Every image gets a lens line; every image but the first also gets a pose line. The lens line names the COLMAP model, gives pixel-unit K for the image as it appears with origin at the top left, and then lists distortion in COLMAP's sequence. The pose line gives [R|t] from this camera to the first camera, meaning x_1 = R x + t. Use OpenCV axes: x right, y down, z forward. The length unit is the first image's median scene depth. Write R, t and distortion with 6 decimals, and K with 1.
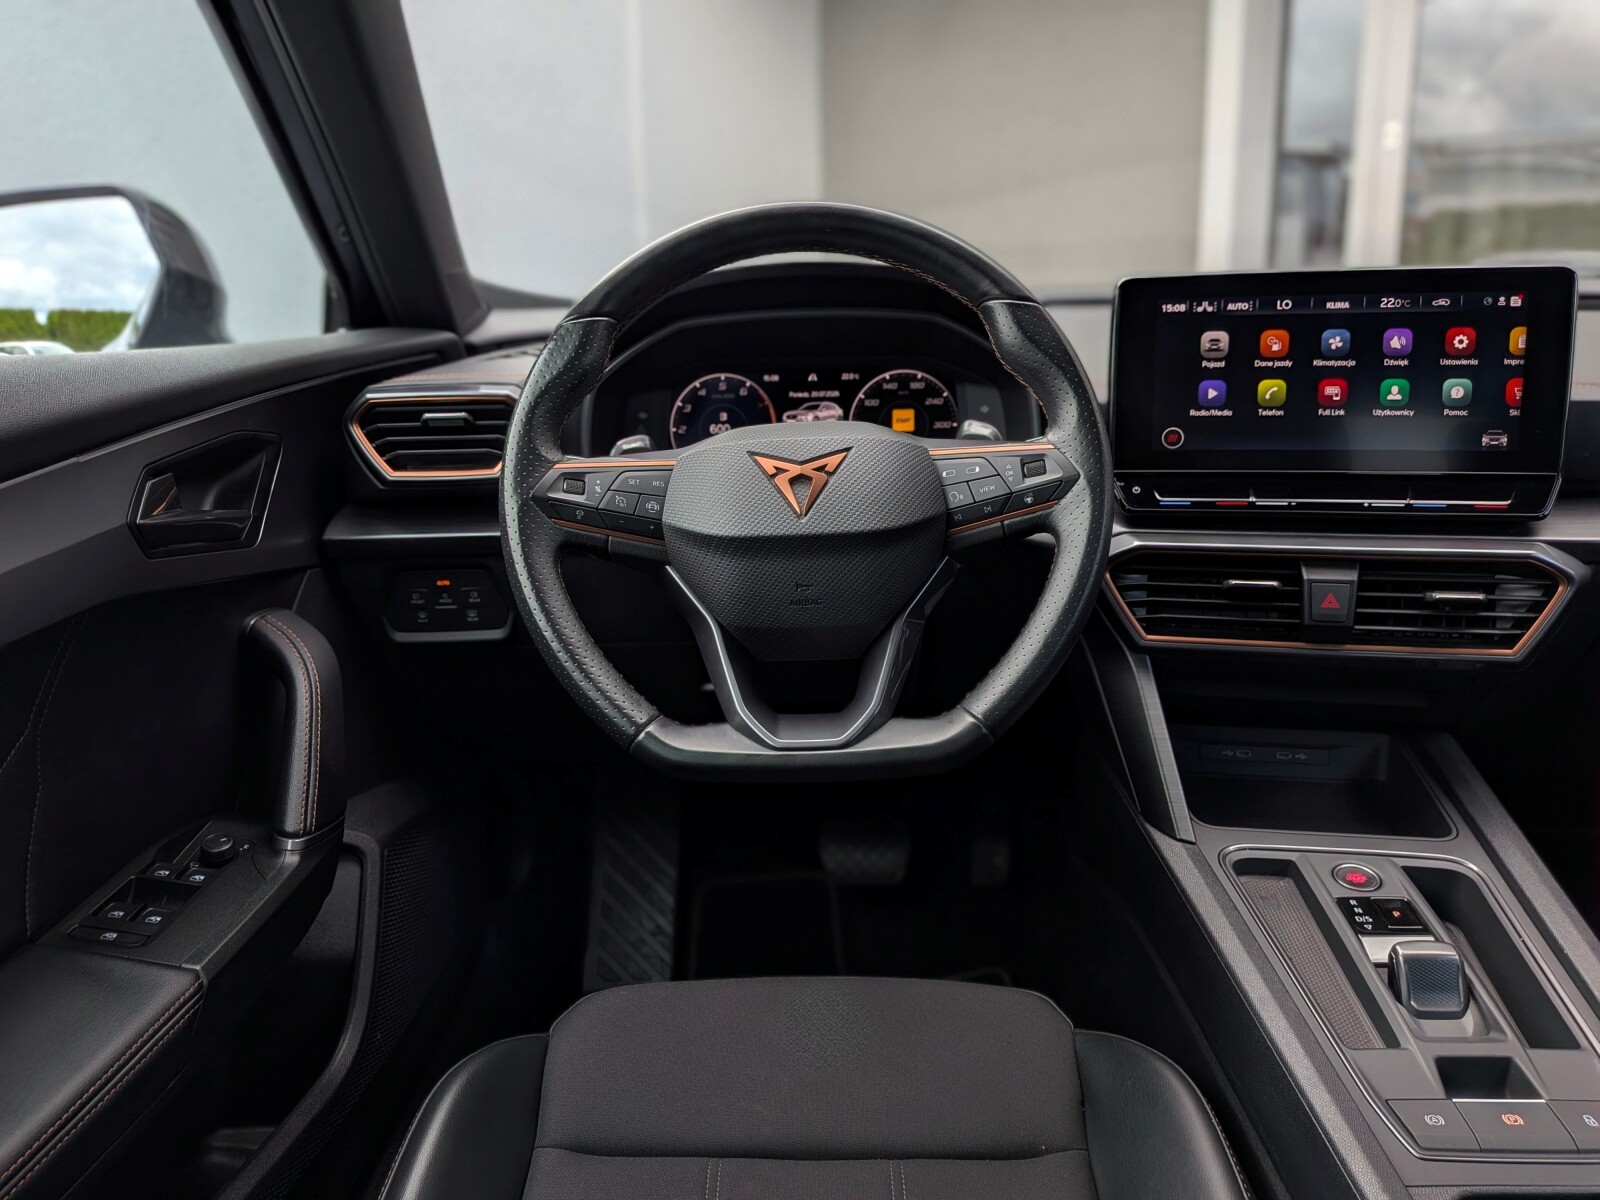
lens RADIAL K [[1121.2, 0, 791.3], [0, 1121.2, 595.1], [0, 0, 1]] dist [0.079695, -0.145513]
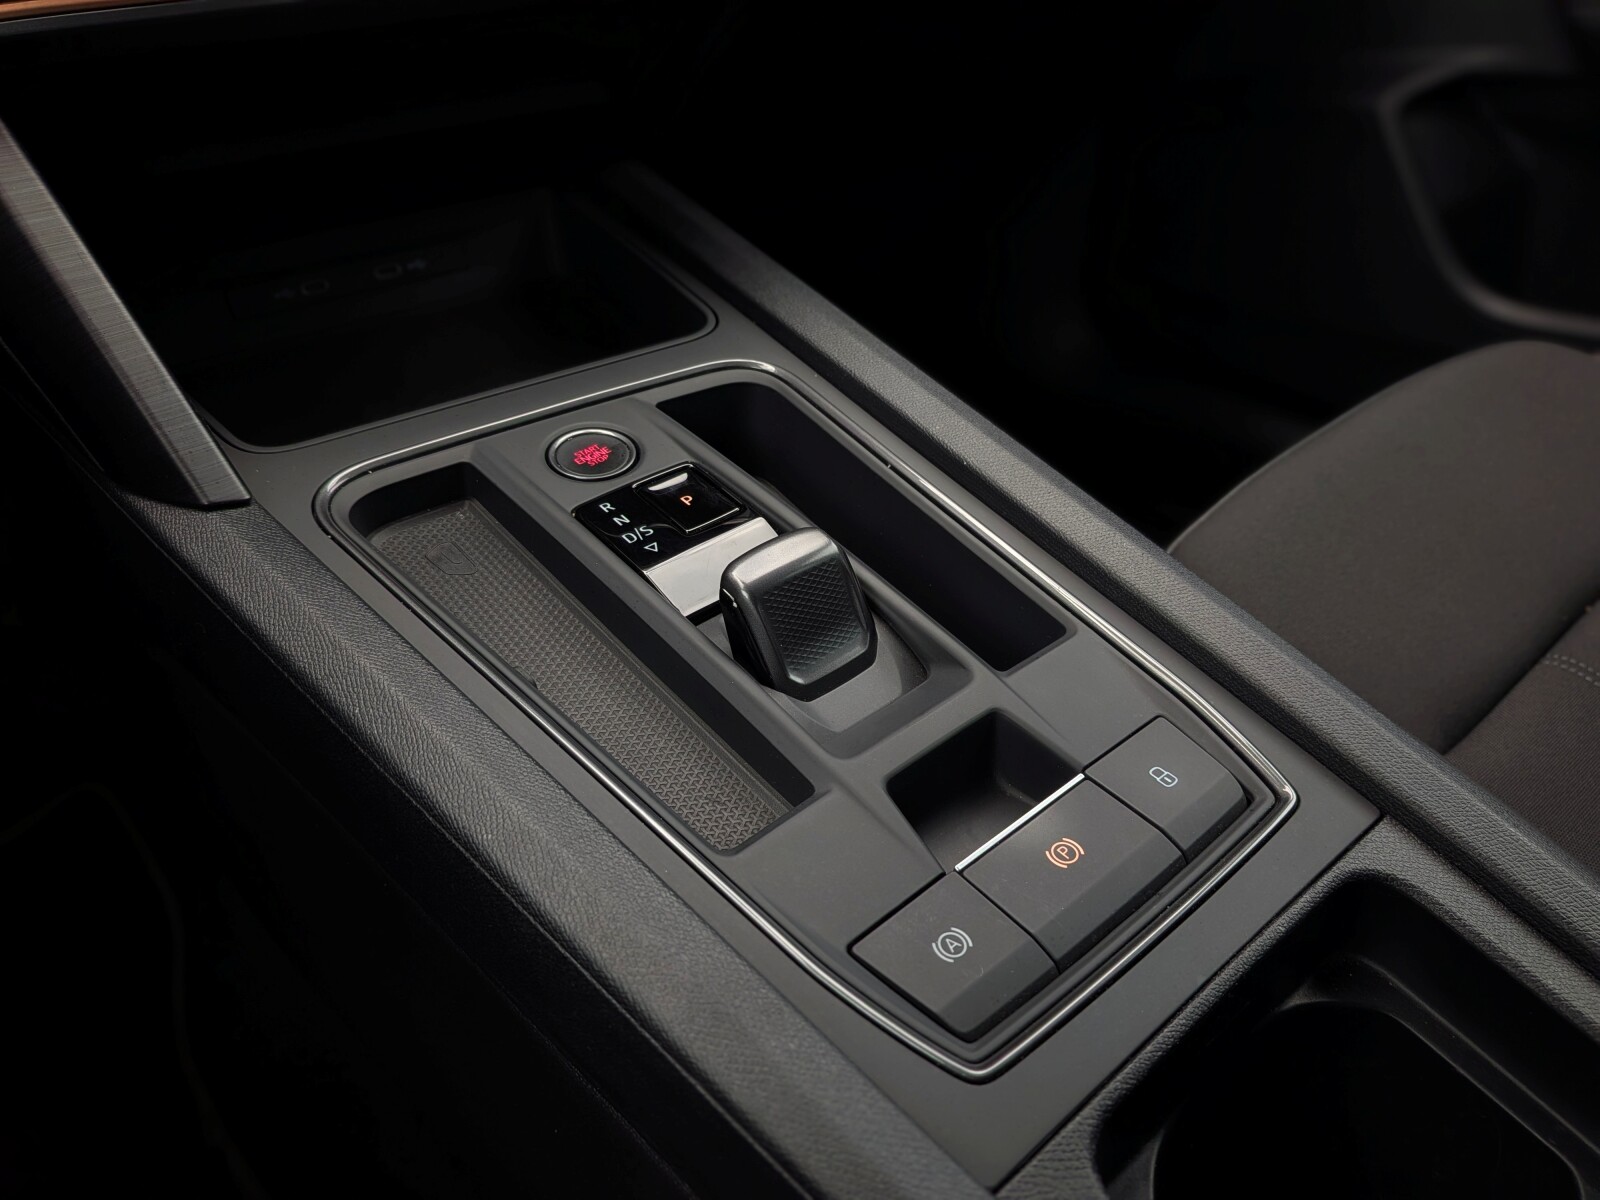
lens RADIAL K [[1121.2, 0, 791.3], [0, 1121.2, 595.1], [0, 0, 1]] dist [0.079695, -0.145513]
pose [[0.713807, -0.400069, 0.574826, 0.257904], [0.183604, 0.898970, 0.397672, 0.127022], [-0.675847, -0.178321, 0.715145, 0.588212]]
